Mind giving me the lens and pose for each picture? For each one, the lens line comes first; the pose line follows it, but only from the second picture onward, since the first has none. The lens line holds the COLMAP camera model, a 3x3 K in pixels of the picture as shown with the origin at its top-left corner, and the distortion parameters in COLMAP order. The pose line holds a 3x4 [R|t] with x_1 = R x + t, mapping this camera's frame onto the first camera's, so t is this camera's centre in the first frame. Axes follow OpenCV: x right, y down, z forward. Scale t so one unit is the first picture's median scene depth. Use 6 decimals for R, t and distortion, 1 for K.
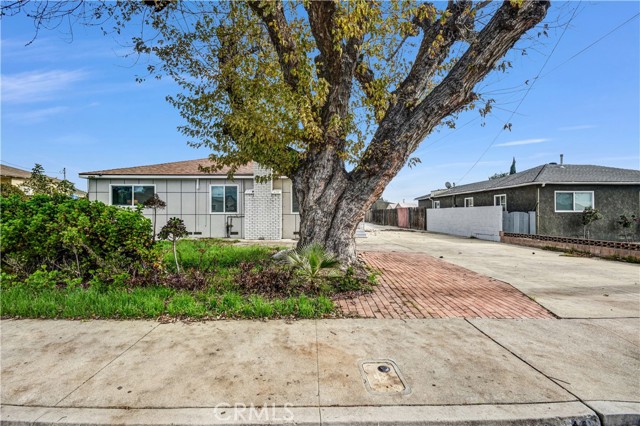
lens RADIAL K [[286.7, 0, 319.5], [0, 286.7, 213.8], [0, 0, 1]] dist [-0.011411, -0.000044]
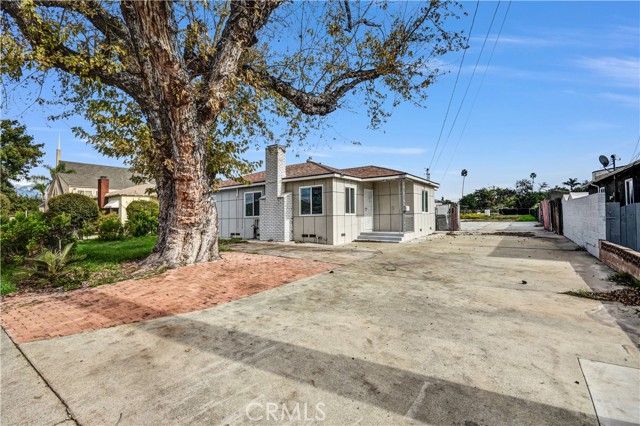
lens RADIAL K [[286.7, 0, 319.8], [0, 286.7, 213.7], [0, 0, 1]] dist [-0.011411, -0.000044]
pose [[0.781750, -0.024294, -0.623118, 0.579961], [0.027139, 0.999620, -0.004926, -0.002856], [0.623001, -0.013060, 0.782112, 0.277396]]
